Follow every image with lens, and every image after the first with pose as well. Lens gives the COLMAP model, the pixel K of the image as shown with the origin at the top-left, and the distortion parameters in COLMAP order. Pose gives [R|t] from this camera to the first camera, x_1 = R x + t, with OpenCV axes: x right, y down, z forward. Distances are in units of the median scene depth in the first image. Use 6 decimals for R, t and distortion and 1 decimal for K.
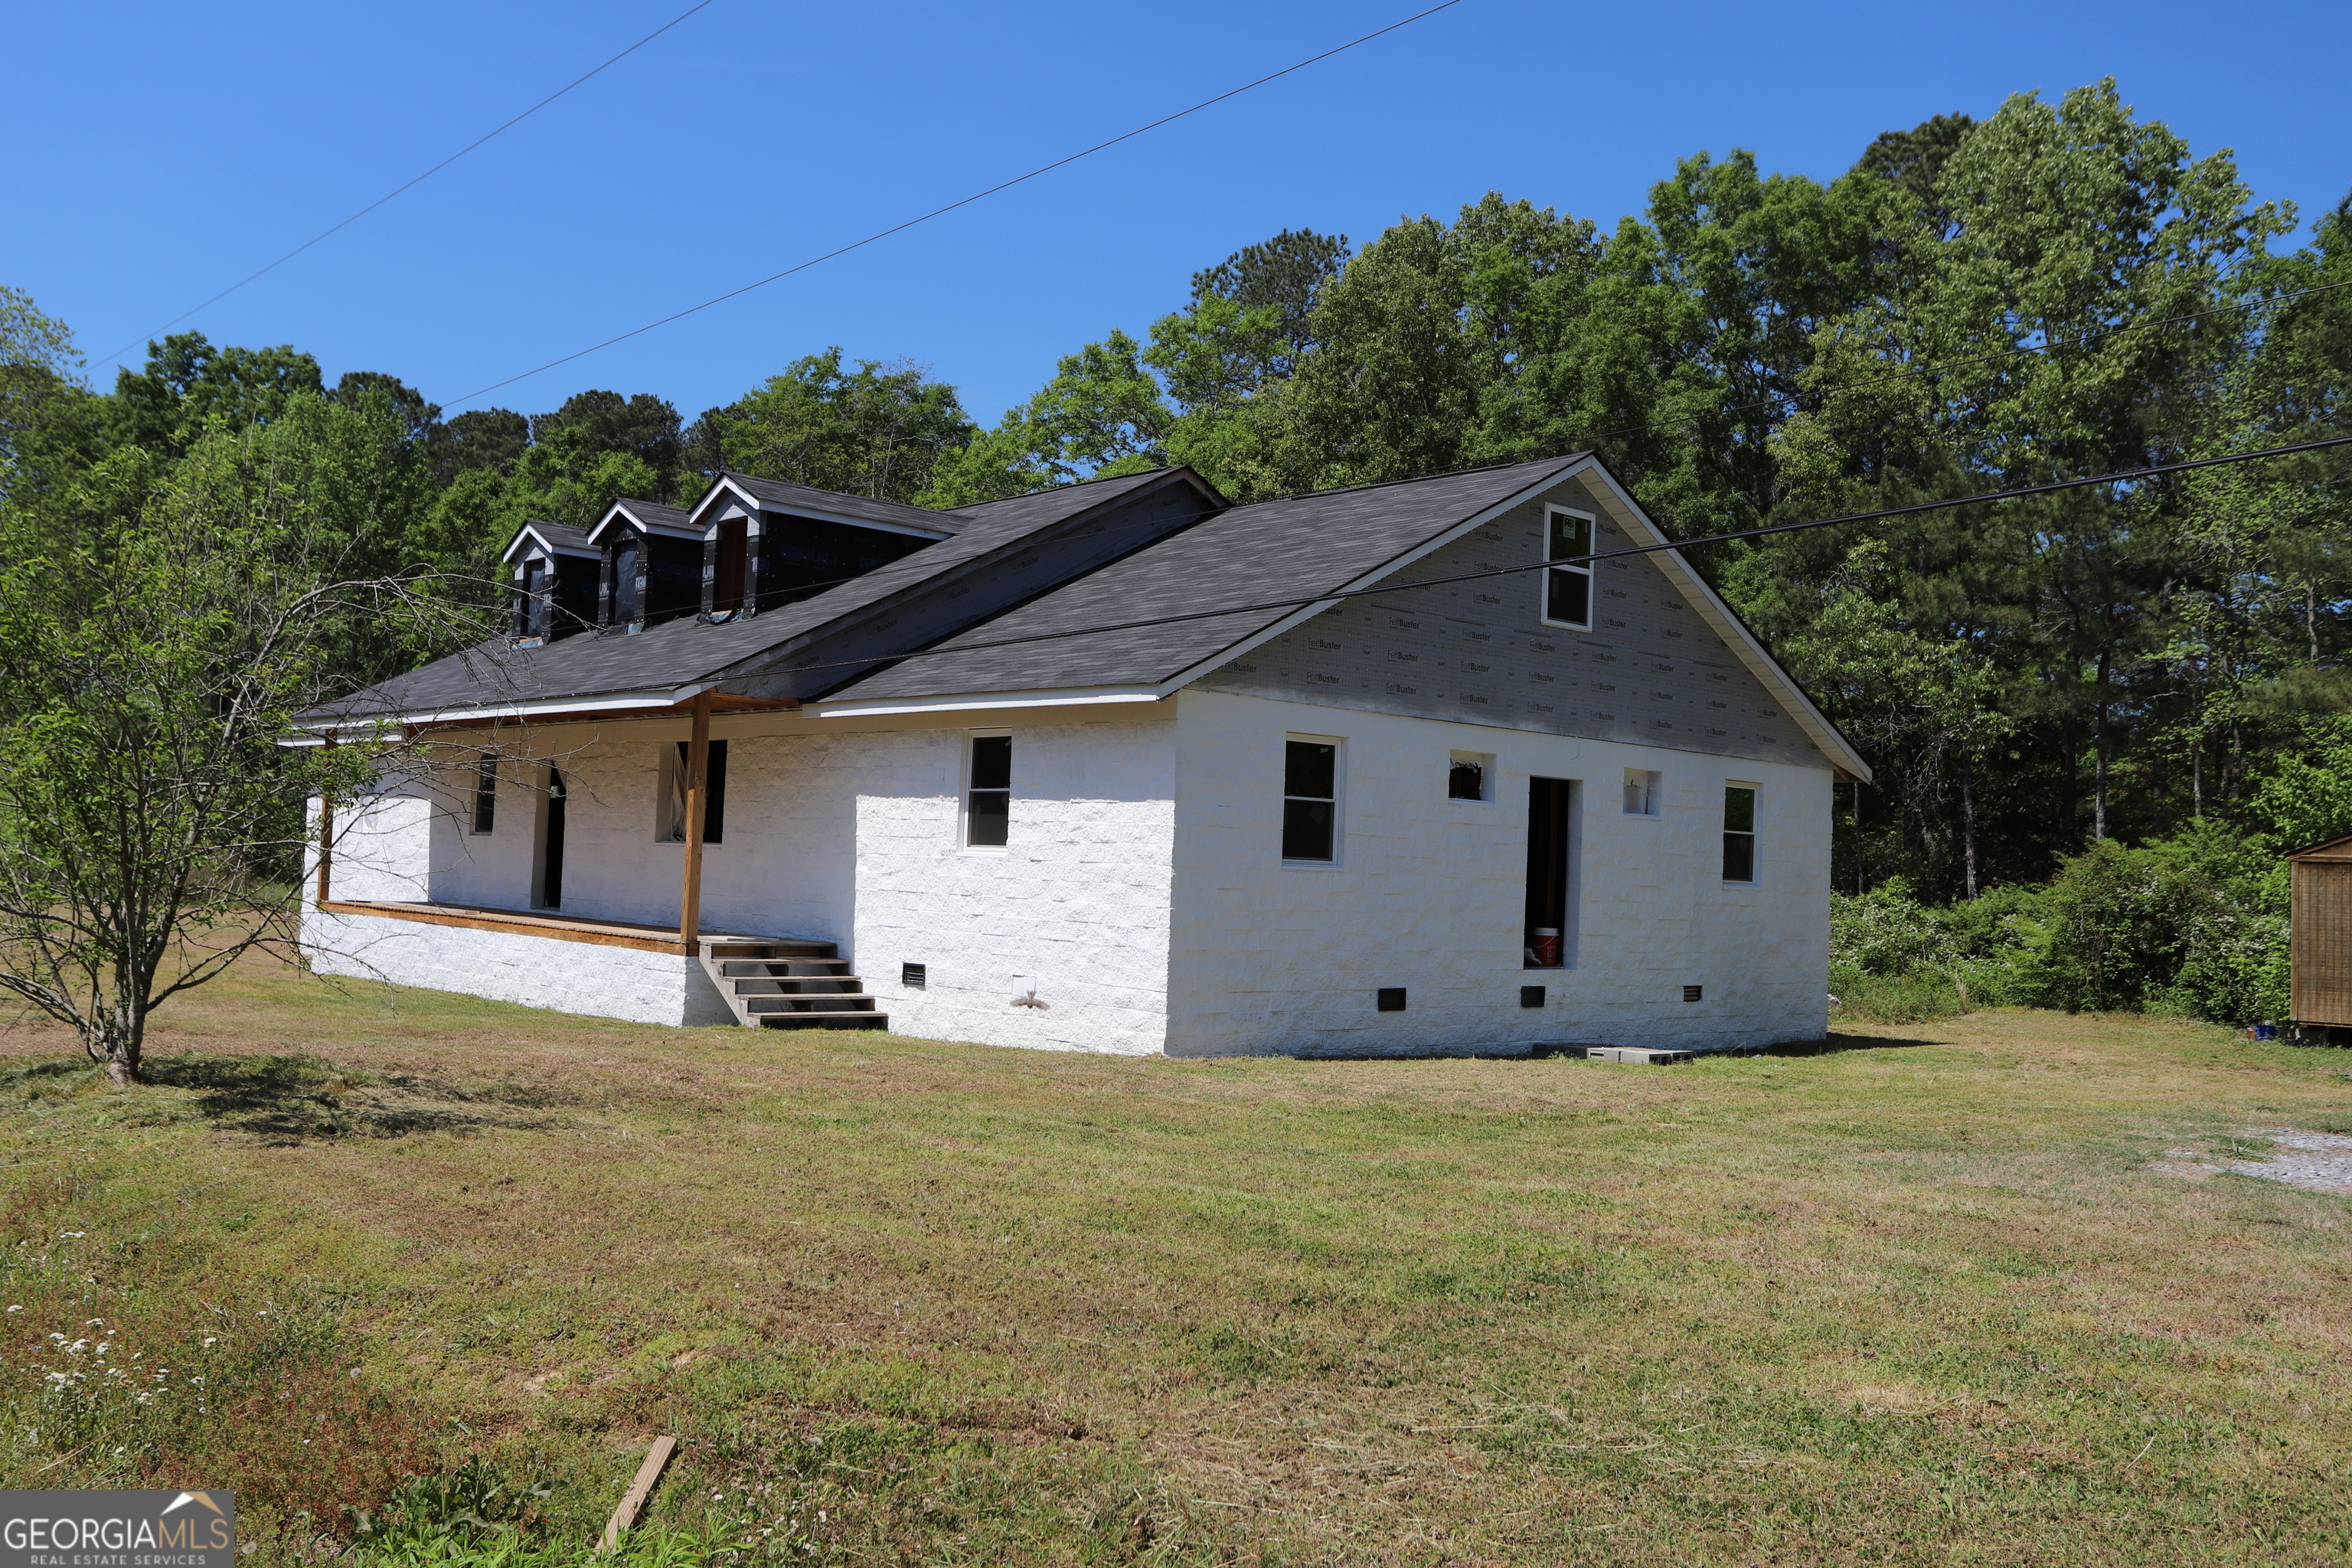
lens RADIAL K [[2014.0, 0, 1184.0], [0, 2014.0, 797.4], [0, 0, 1]] dist [0.002205, 0.046551]
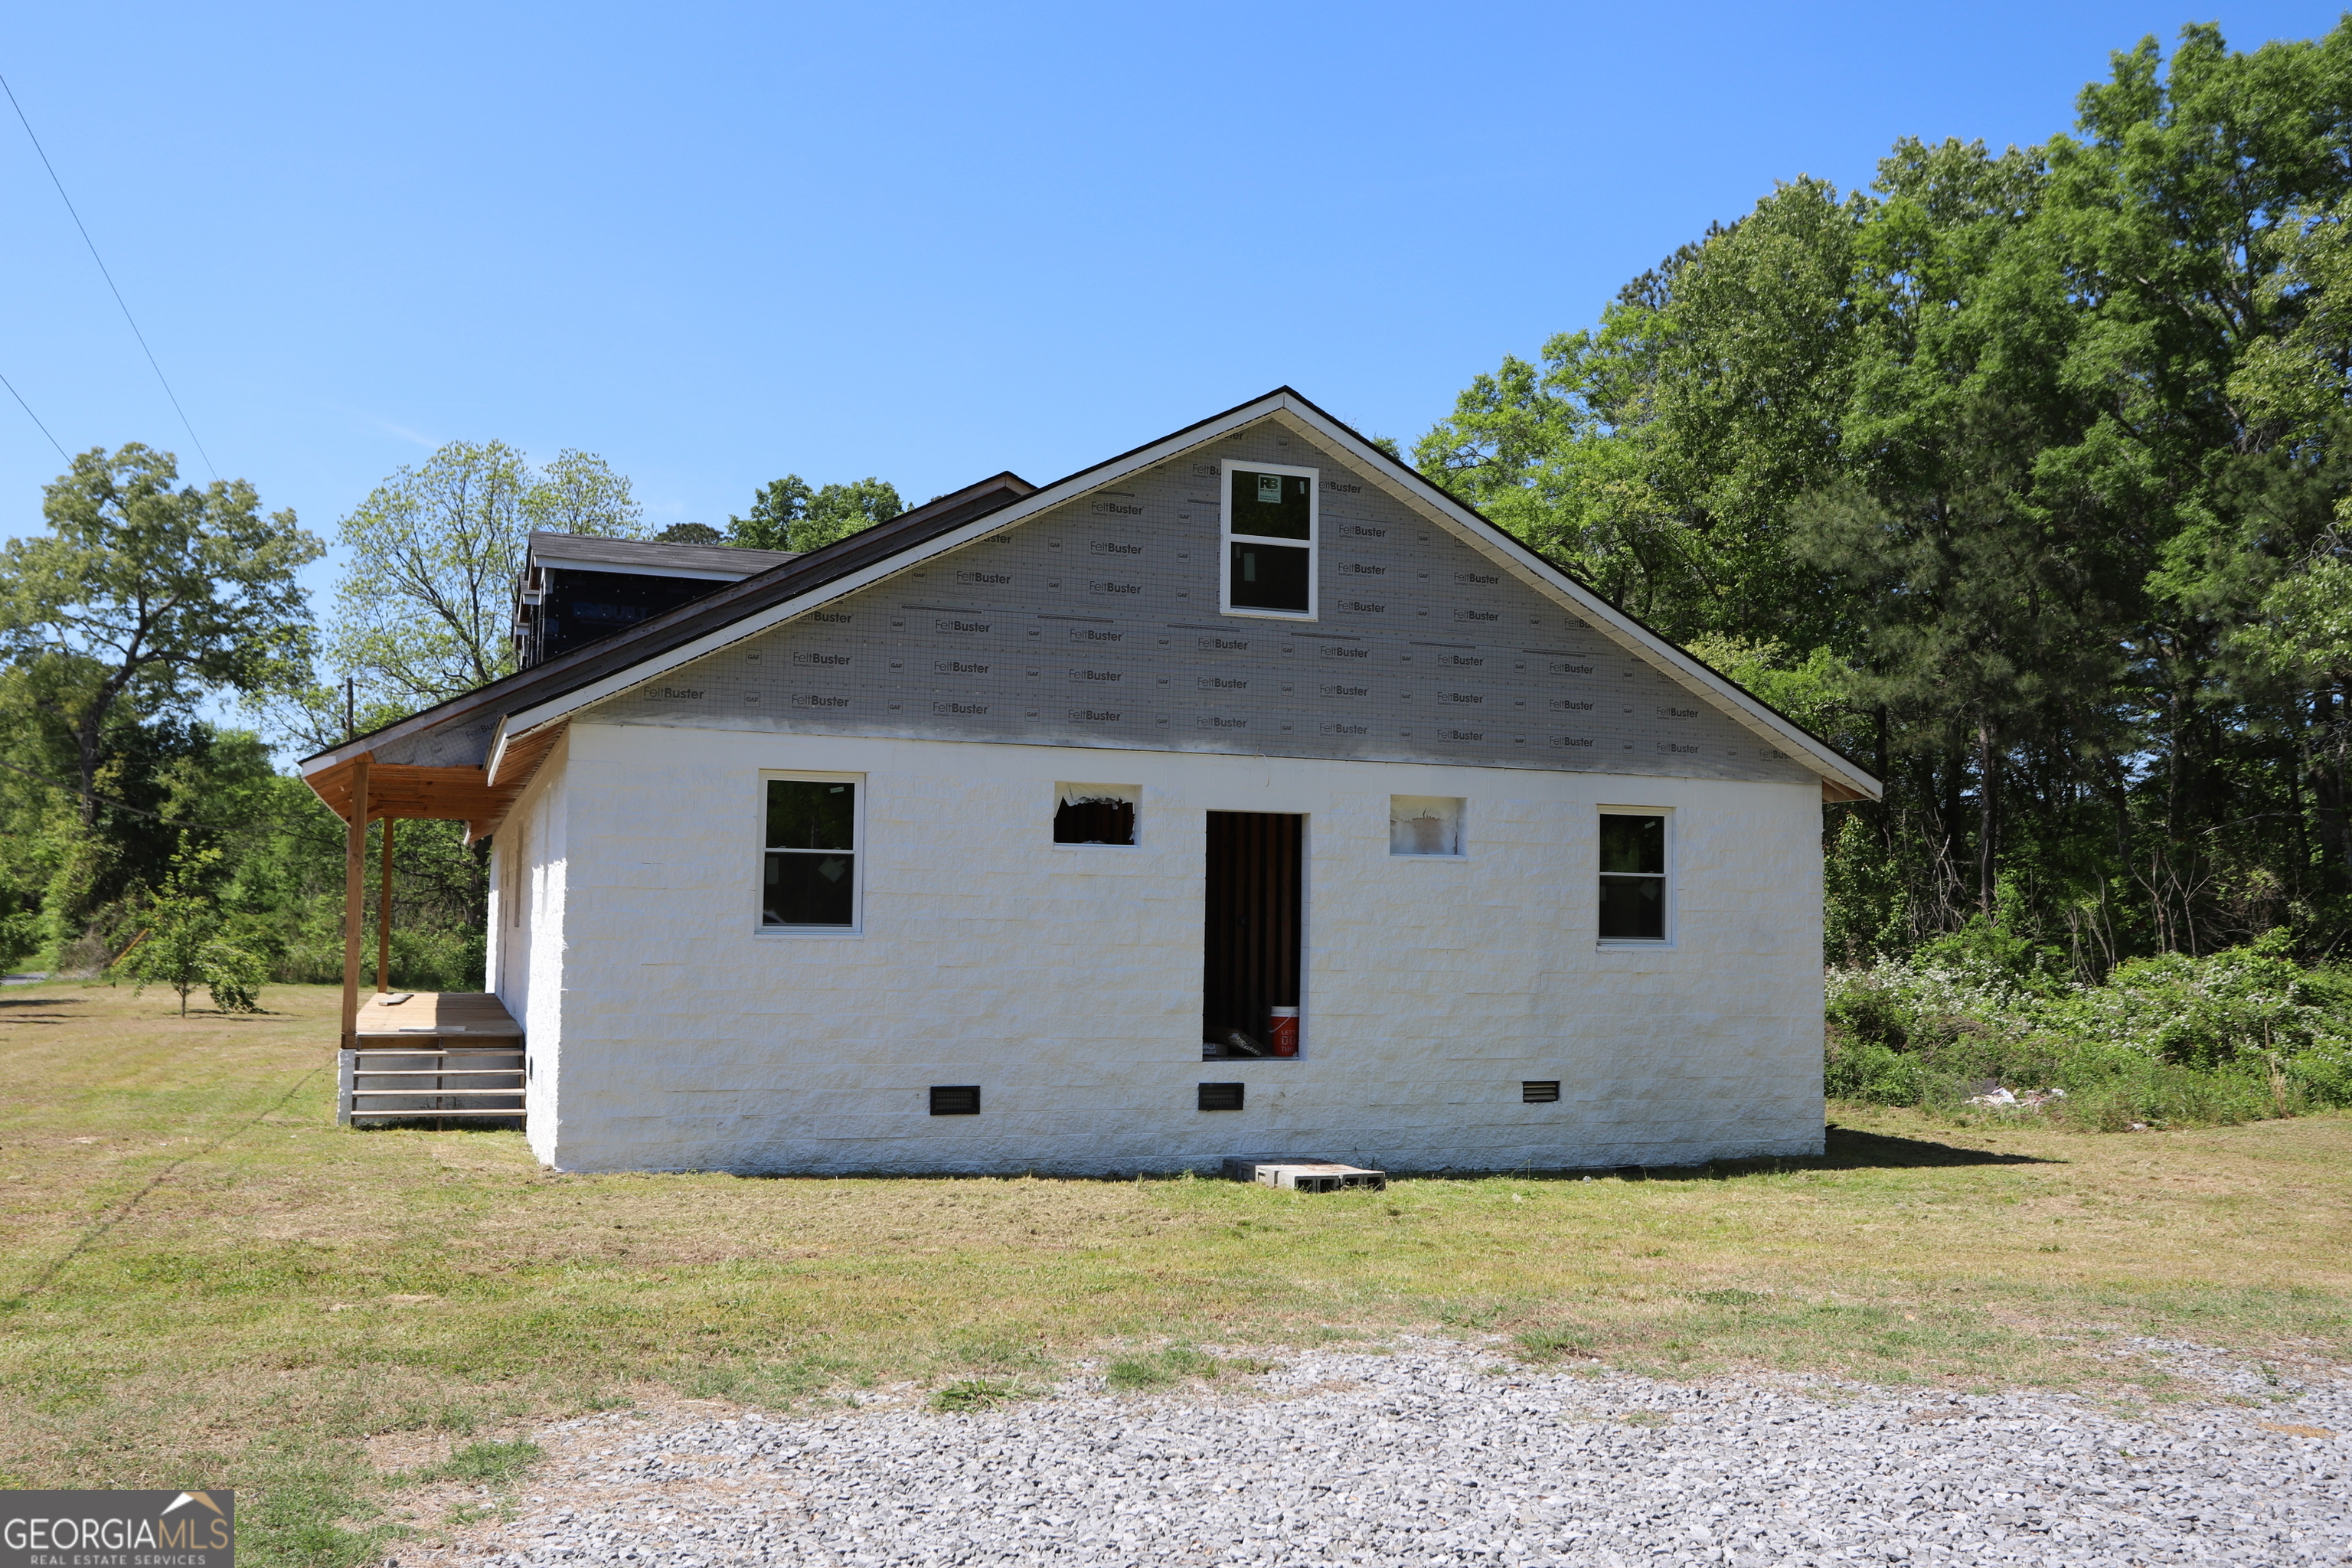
lens RADIAL K [[2014.0, 0, 1184.7], [0, 2014.0, 790.2], [0, 0, 1]] dist [0.002205, 0.046551]
pose [[0.928044, -0.052452, -0.368760, 0.423763], [0.036202, 0.998050, -0.050852, 0.019441], [0.370708, 0.033843, 0.928133, 0.259998]]
